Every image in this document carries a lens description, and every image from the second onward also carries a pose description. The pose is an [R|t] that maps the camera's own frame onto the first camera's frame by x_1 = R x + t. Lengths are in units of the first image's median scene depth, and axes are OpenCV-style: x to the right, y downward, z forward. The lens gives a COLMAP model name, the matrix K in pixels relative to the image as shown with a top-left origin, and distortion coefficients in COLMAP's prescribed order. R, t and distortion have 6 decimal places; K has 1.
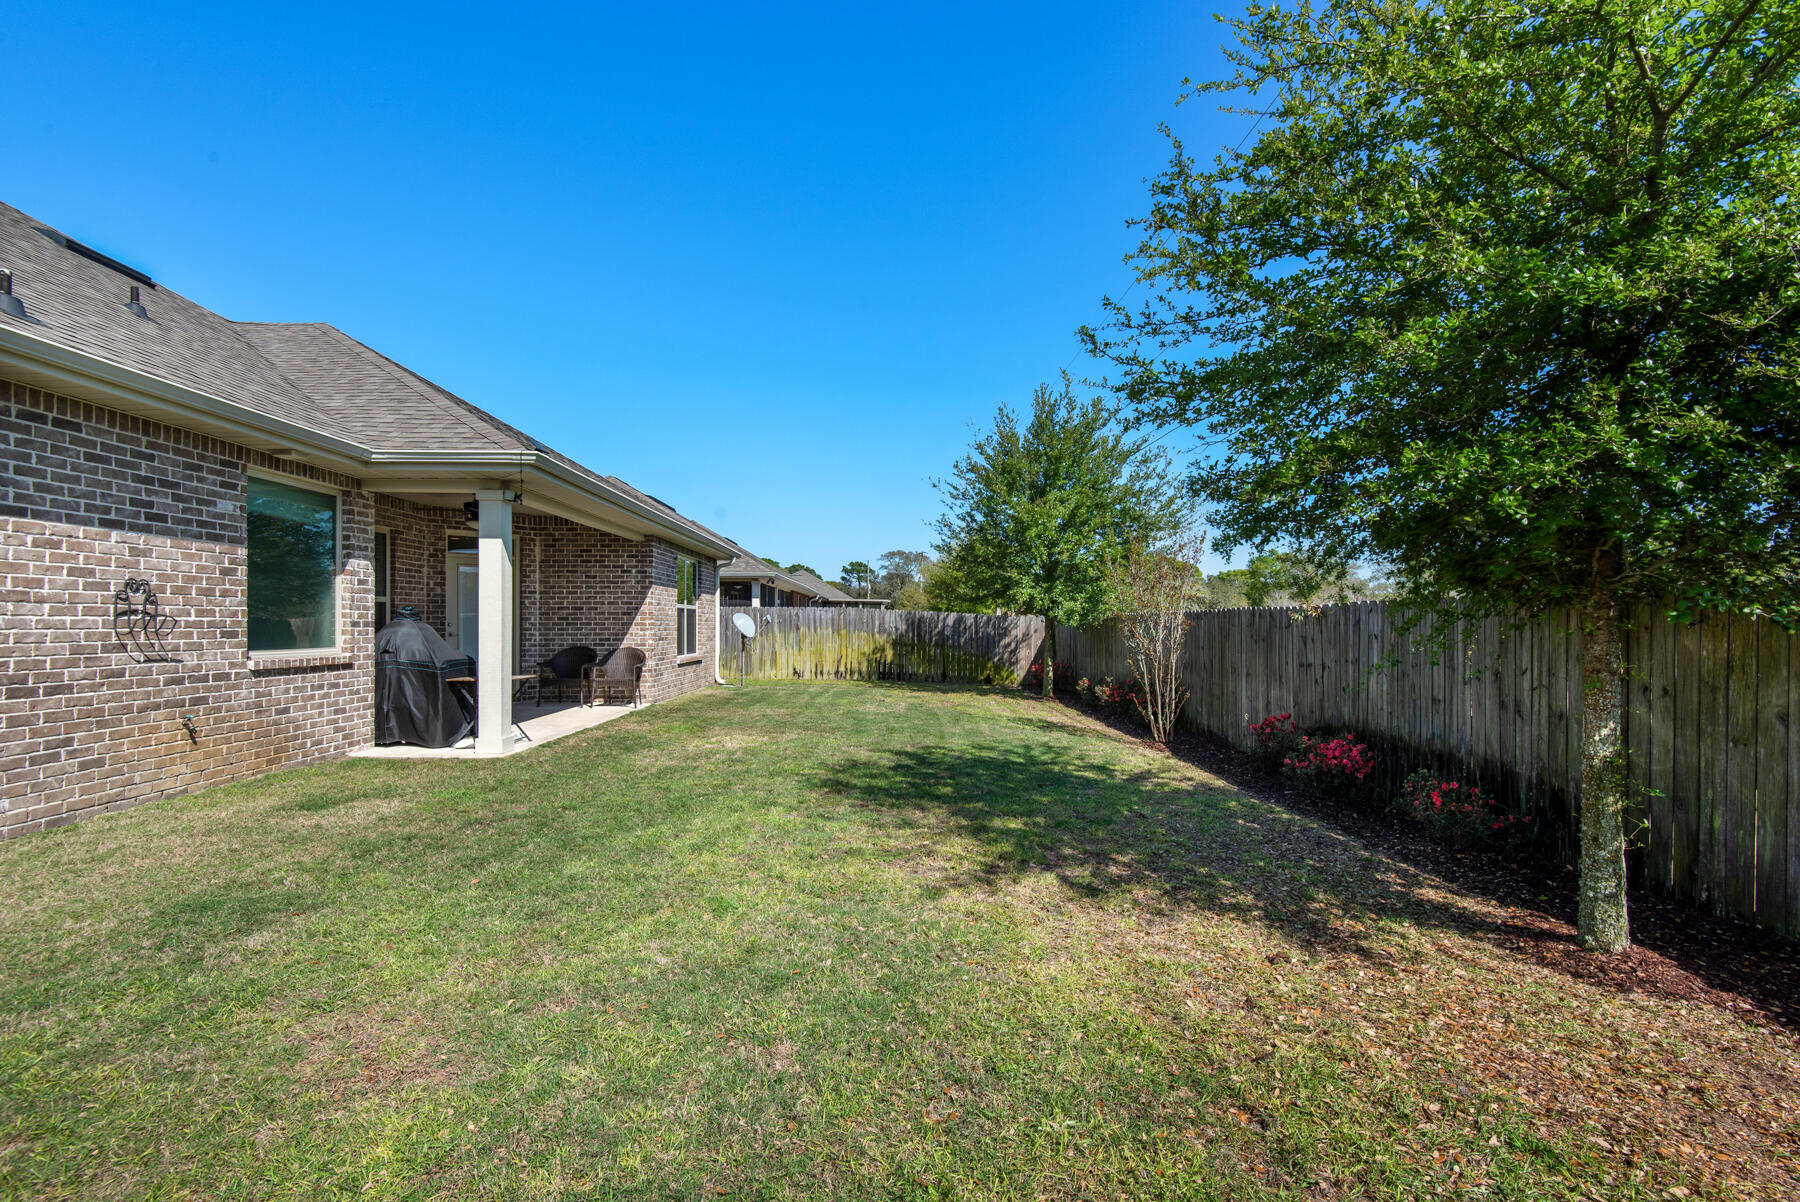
lens RADIAL K [[816.1, 0, 893.9], [0, 816.1, 626.2], [0, 0, 1]] dist [0.027475, -0.012928]
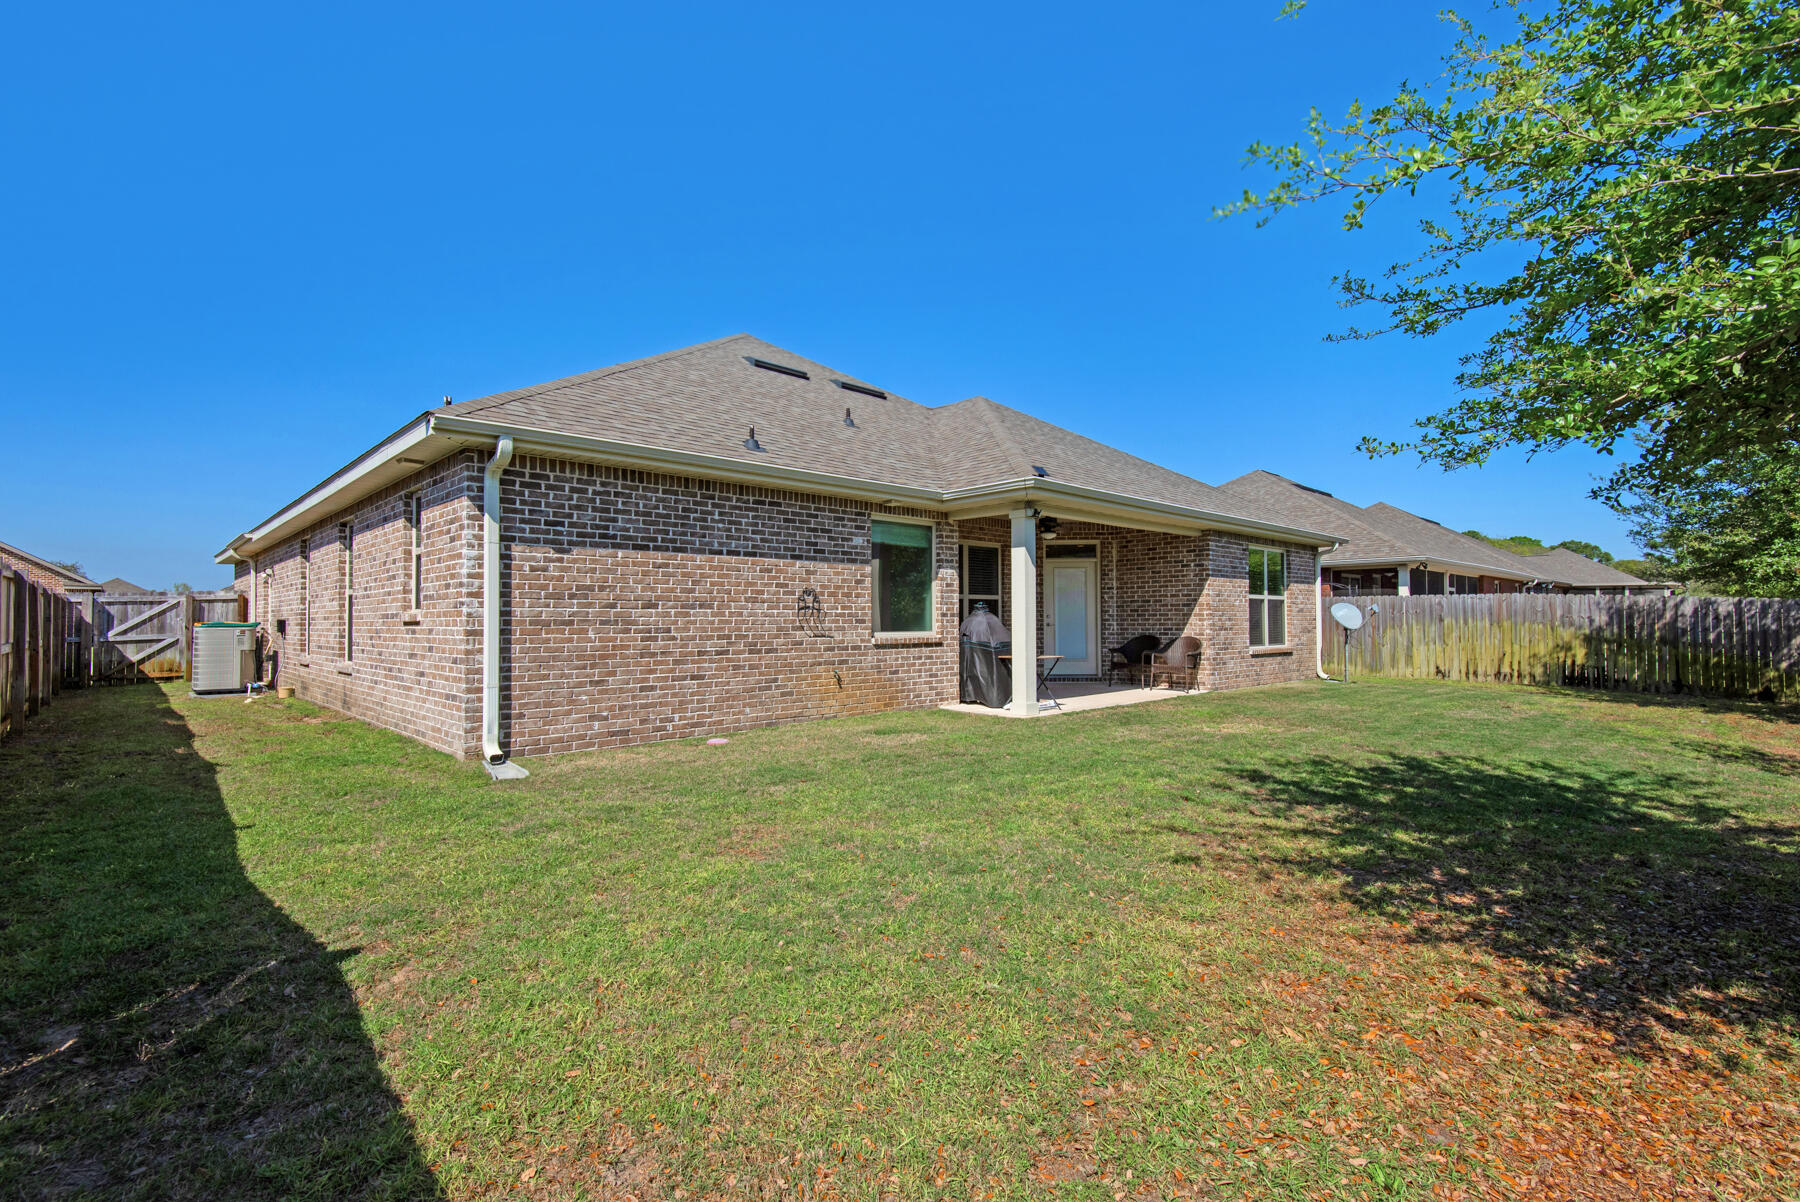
lens RADIAL K [[816.1, 0, 906.9], [0, 816.1, 601.7], [0, 0, 1]] dist [0.027475, -0.012928]
pose [[0.677206, -0.020431, -0.735510, 0.337644], [0.002279, 0.999668, -0.025671, 0.010807], [0.735790, 0.015708, 0.677028, 0.005167]]
